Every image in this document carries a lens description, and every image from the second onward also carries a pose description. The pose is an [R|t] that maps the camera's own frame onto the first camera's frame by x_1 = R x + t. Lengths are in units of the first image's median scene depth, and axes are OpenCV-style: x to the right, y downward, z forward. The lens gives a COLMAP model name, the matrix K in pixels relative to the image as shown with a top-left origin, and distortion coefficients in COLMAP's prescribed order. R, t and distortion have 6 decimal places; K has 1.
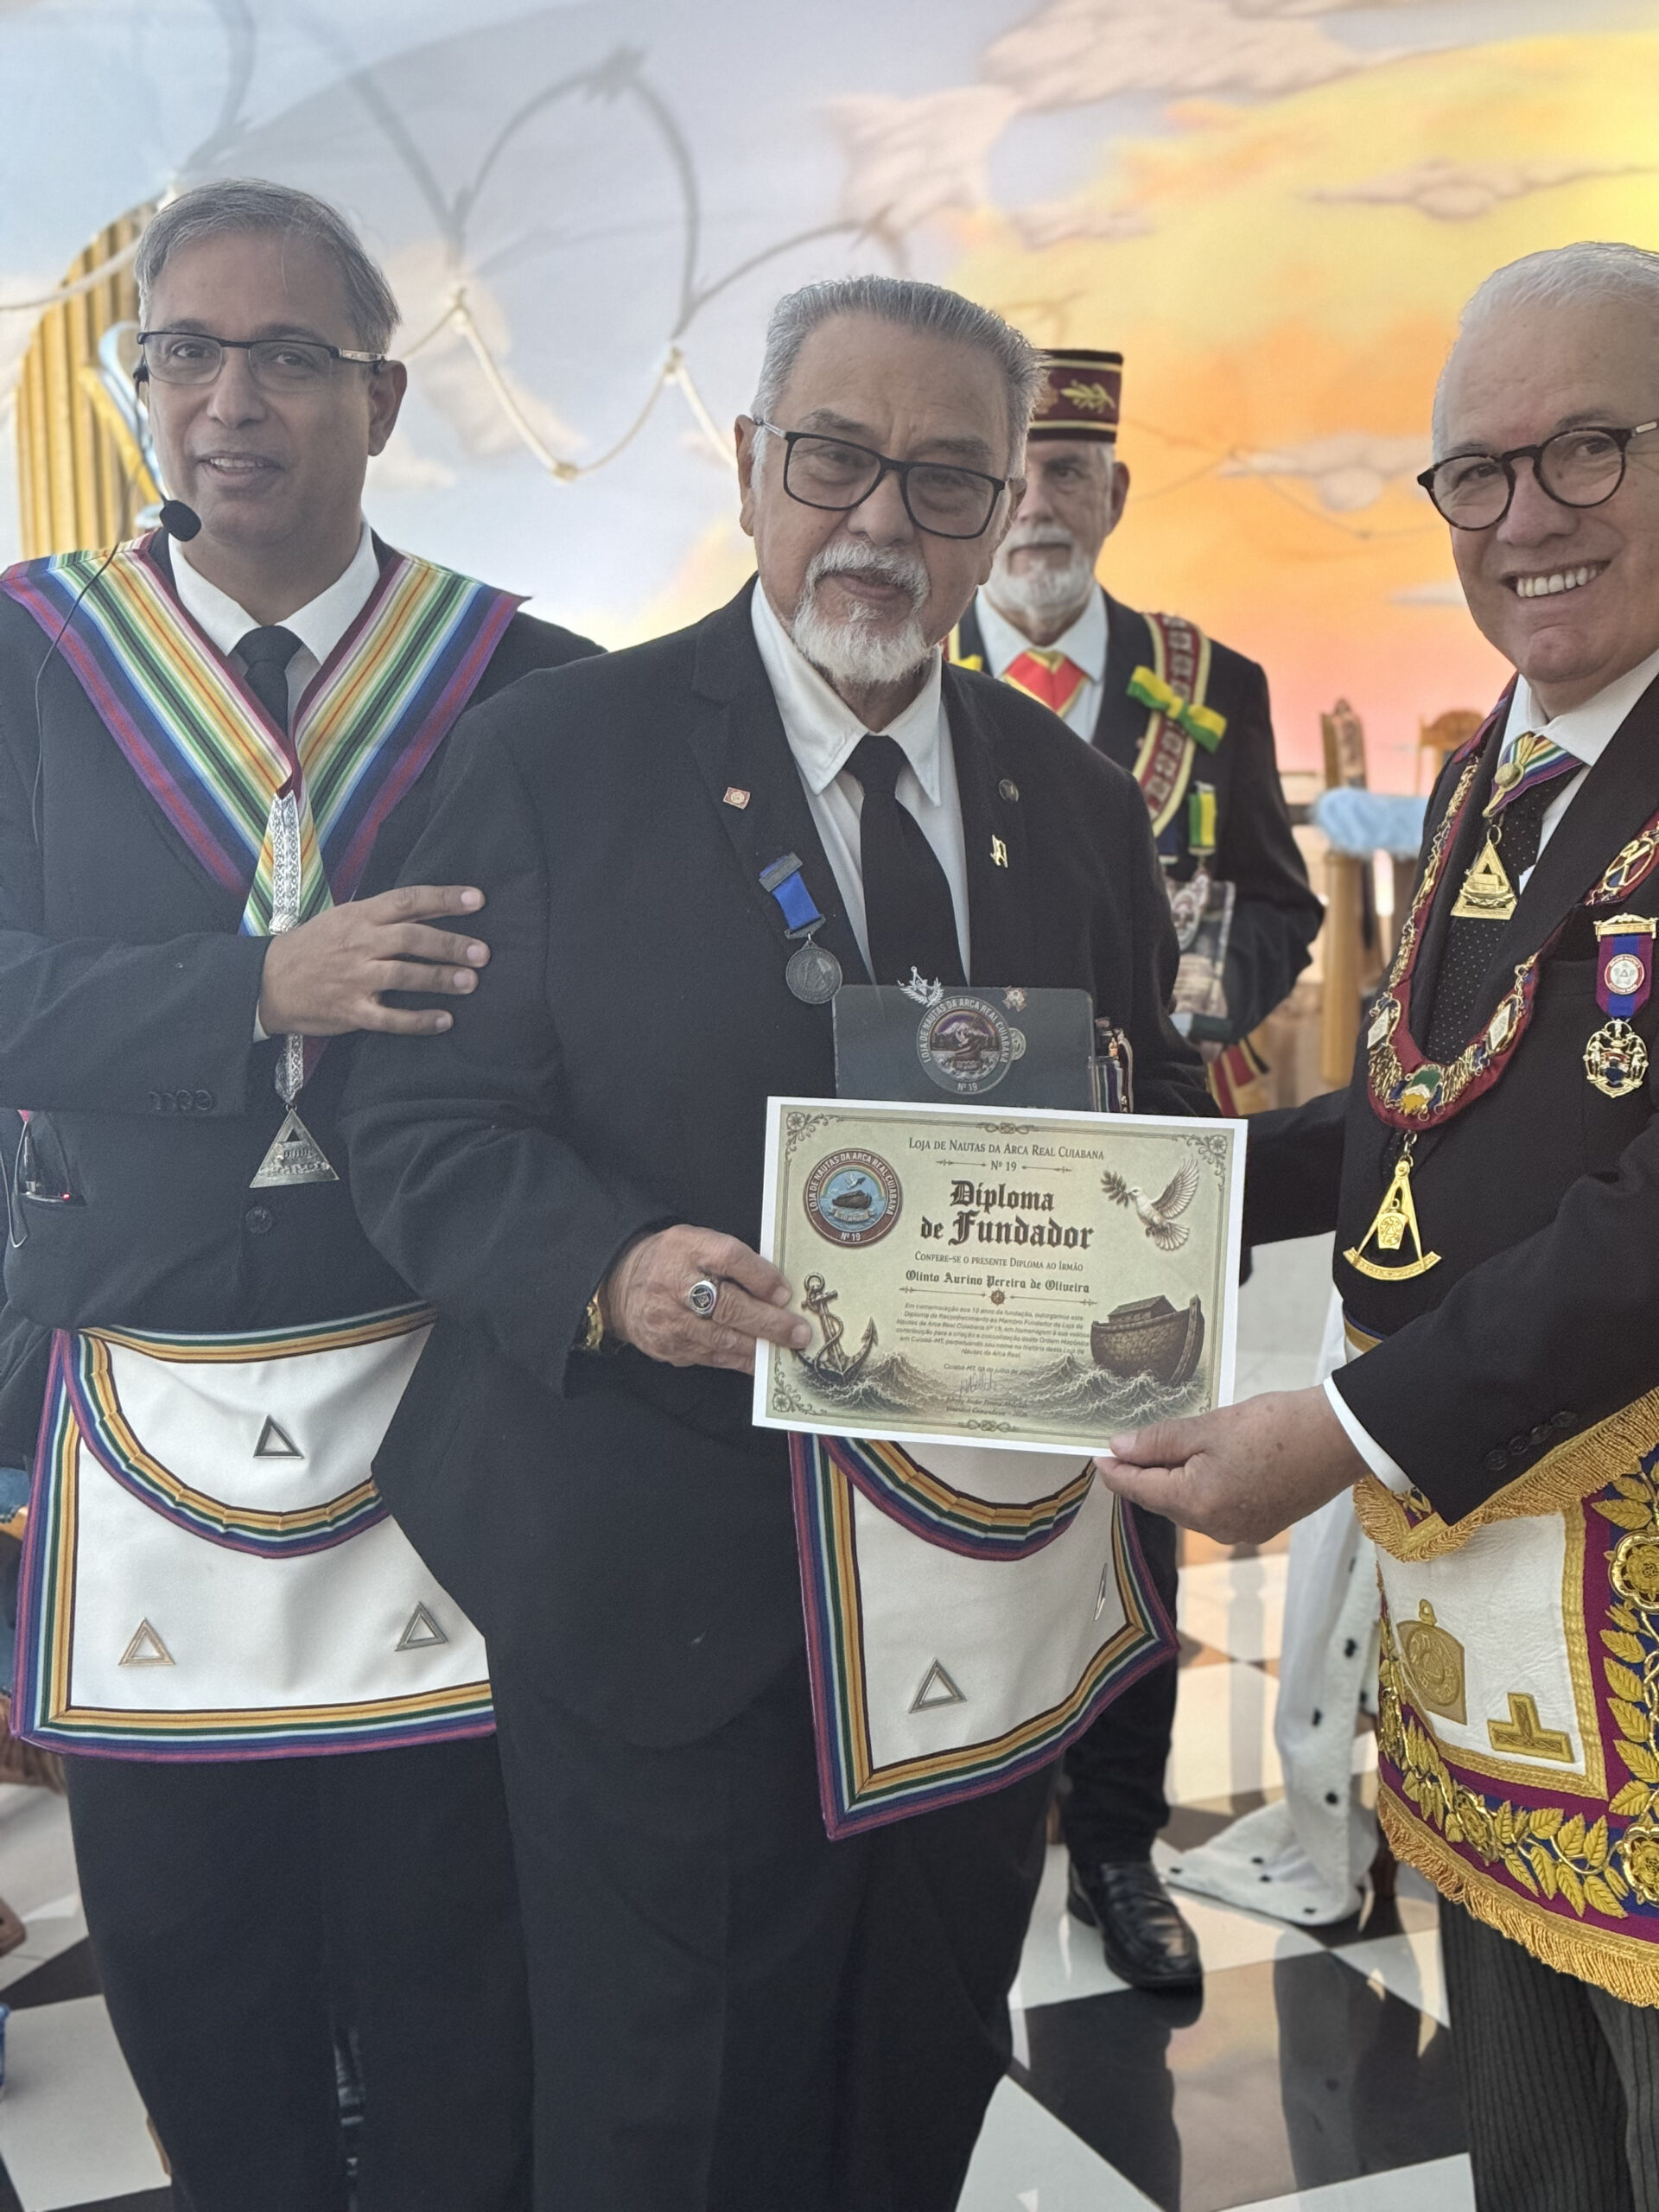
lens RADIAL K [[3084.7, 0, 829.5], [0, 3084.7, 1106.0], [0, 0, 1]] dist [0.286975, -0.729607]
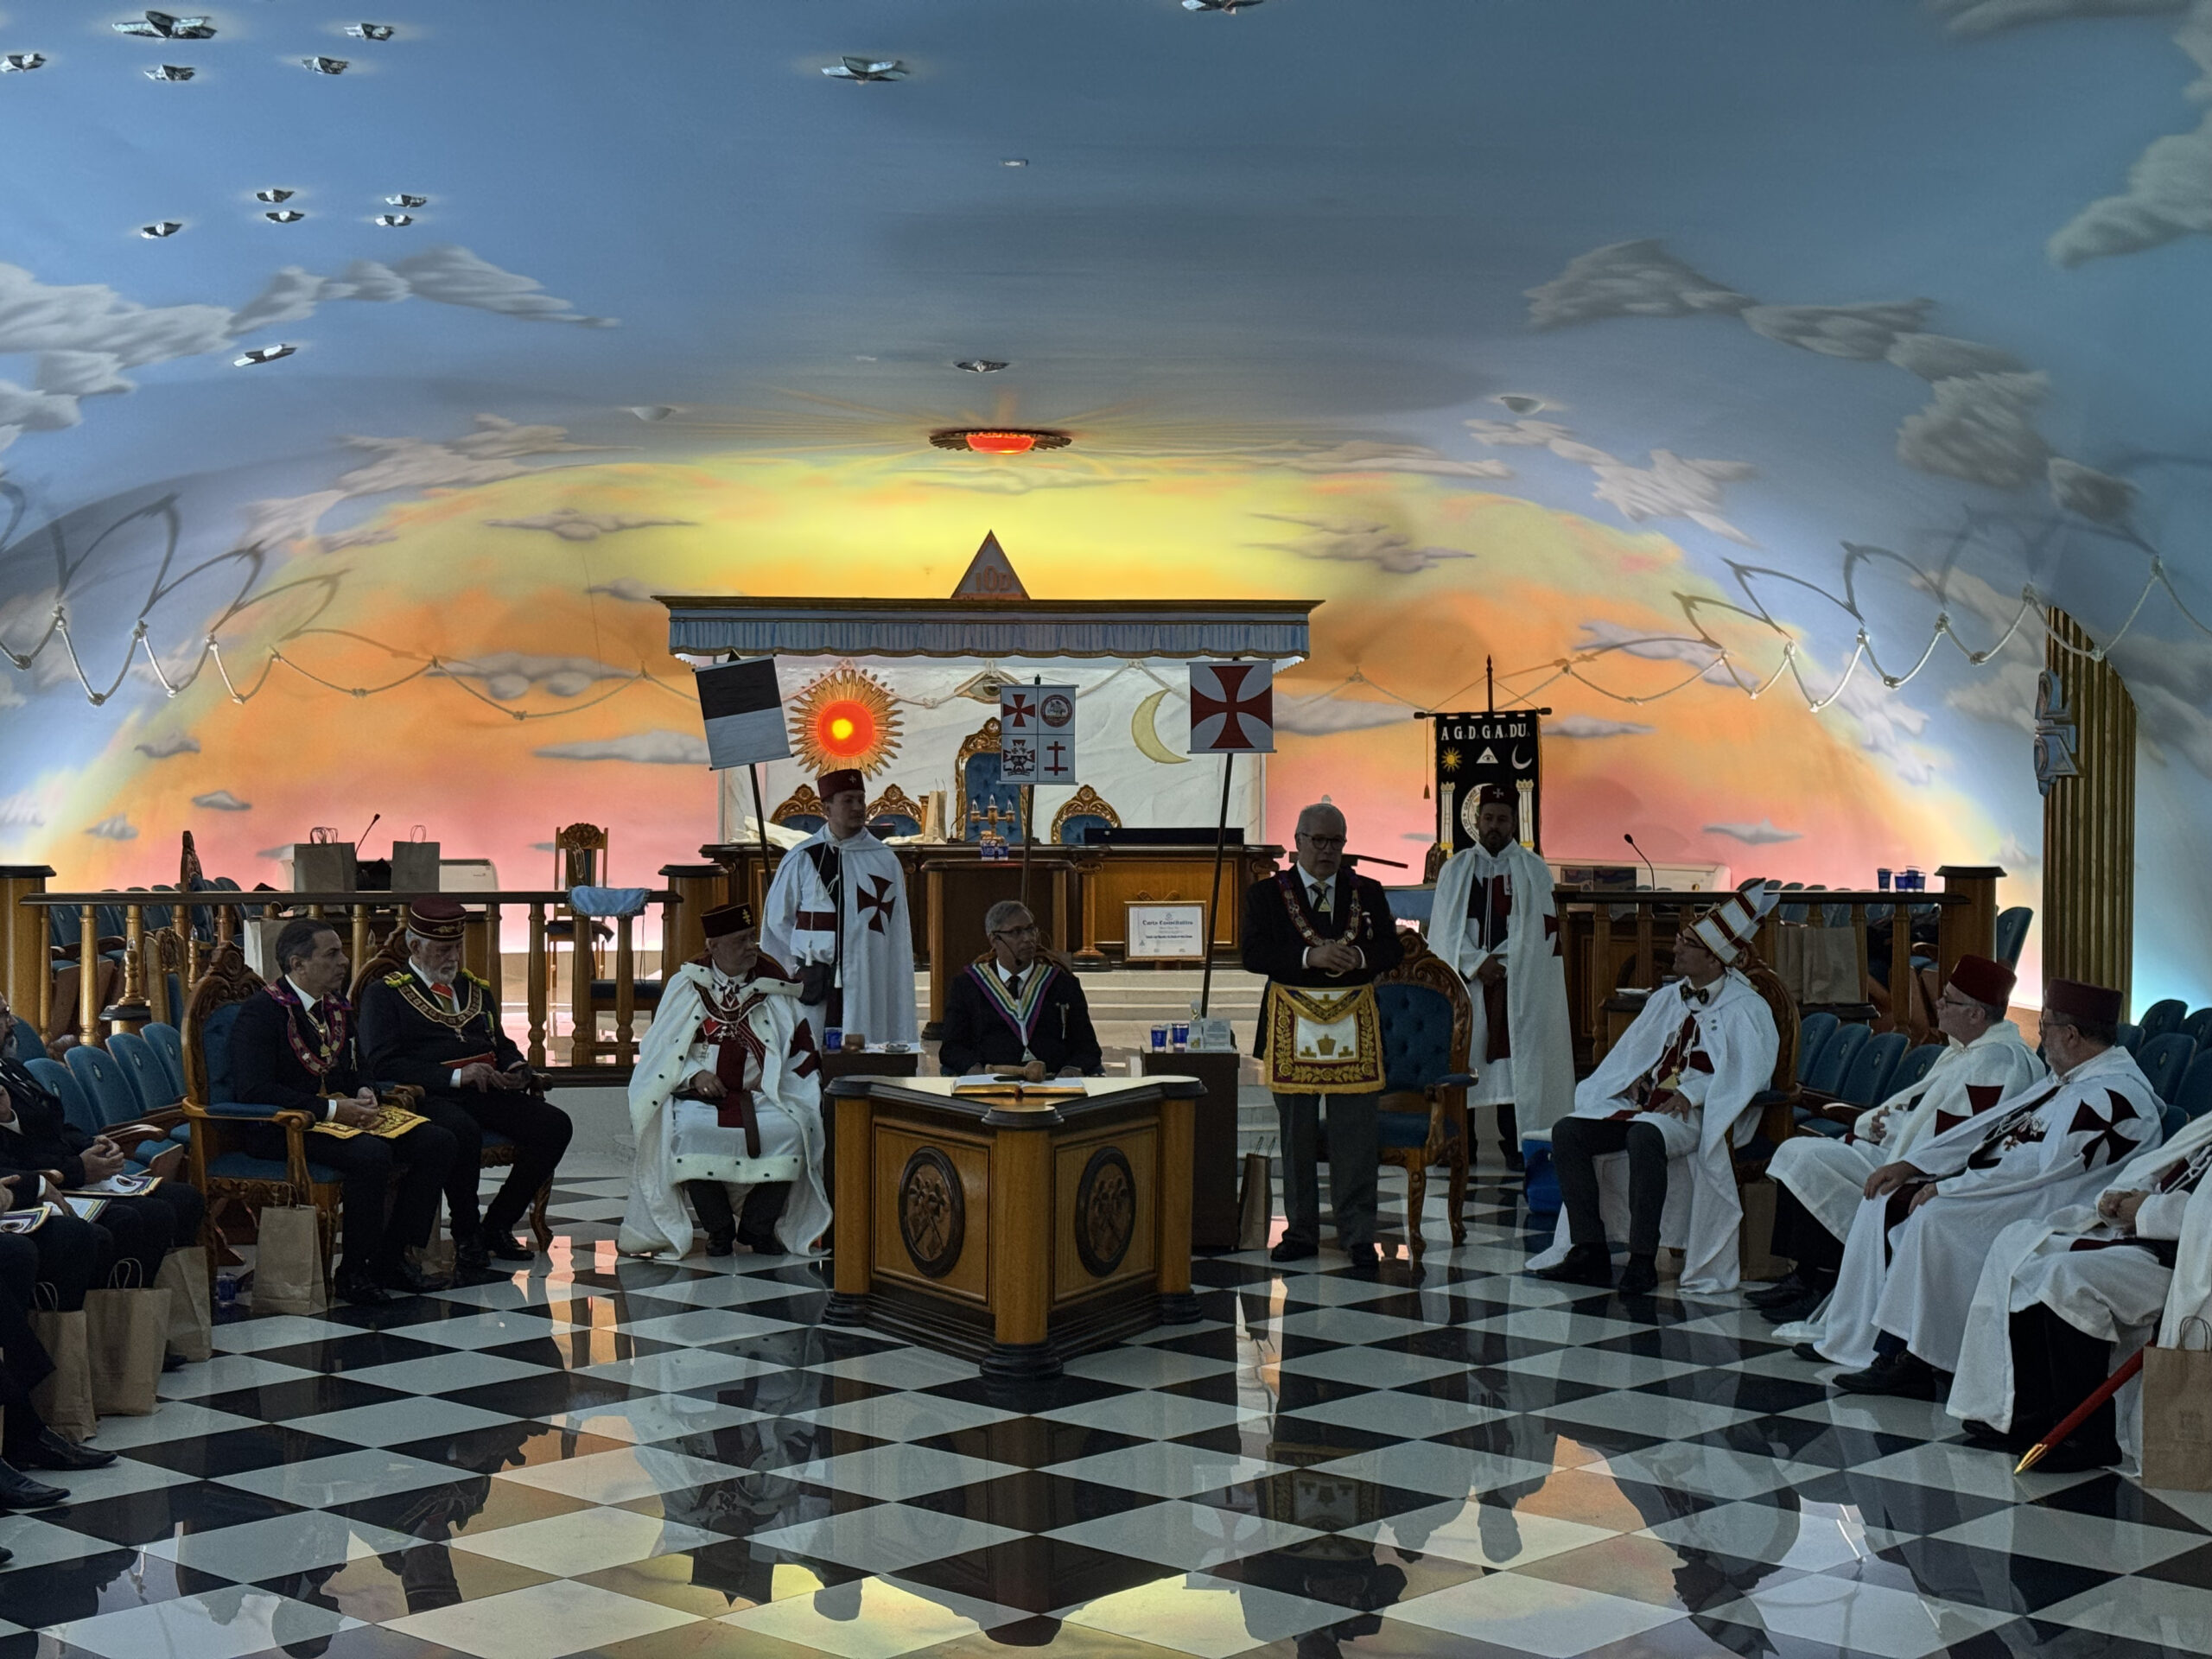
lens RADIAL K [[3059.3, 0, 1122.2], [0, 3059.3, 828.6], [0, 0, 1]] dist [0.185216, -0.300610]
pose [[0.919050, 0.006828, 0.394082, -0.229041], [0.035688, 0.994301, -0.100457, 0.059595], [-0.392522, 0.106388, 0.913569, -0.758143]]
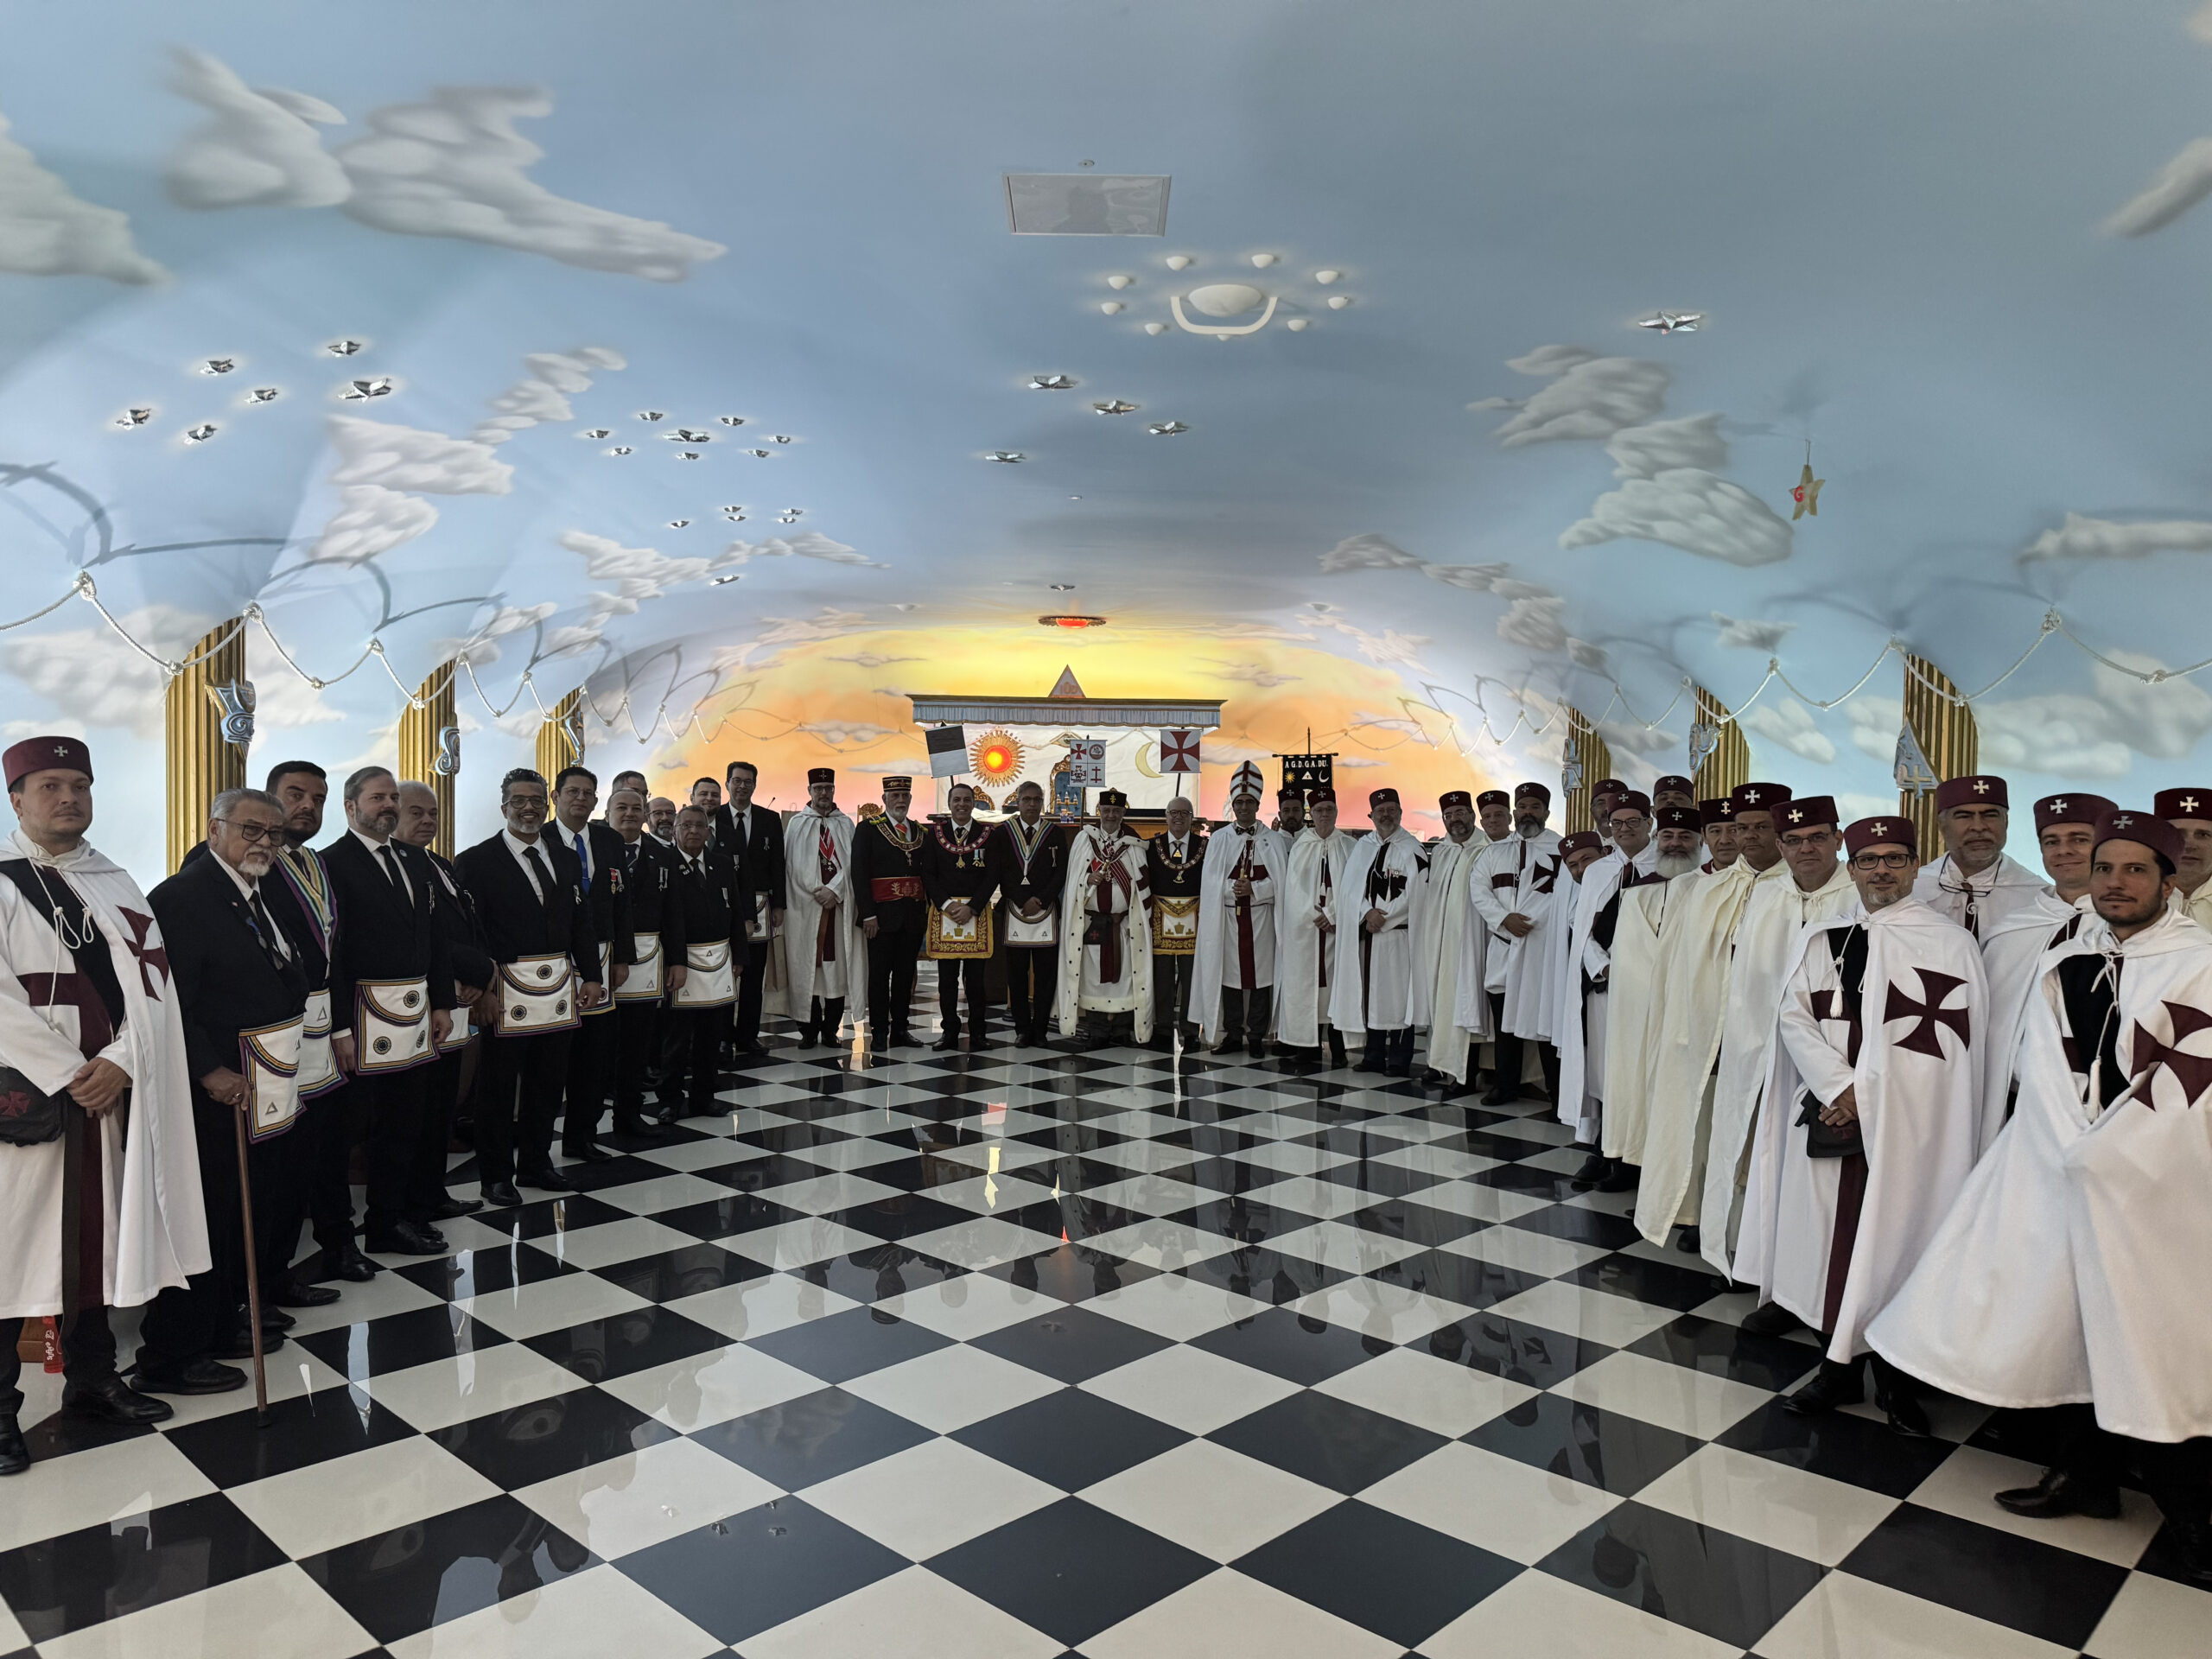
lens RADIAL K [[1532.3, 0, 1114.2], [0, 1532.3, 829.3], [0, 0, 1]] dist [0.168390, -0.126816]
pose [[0.924887, 0.012902, 0.380024, -0.250097], [0.022311, 0.995861, -0.088108, 0.069434], [-0.379588, 0.089969, 0.920771, -0.836395]]
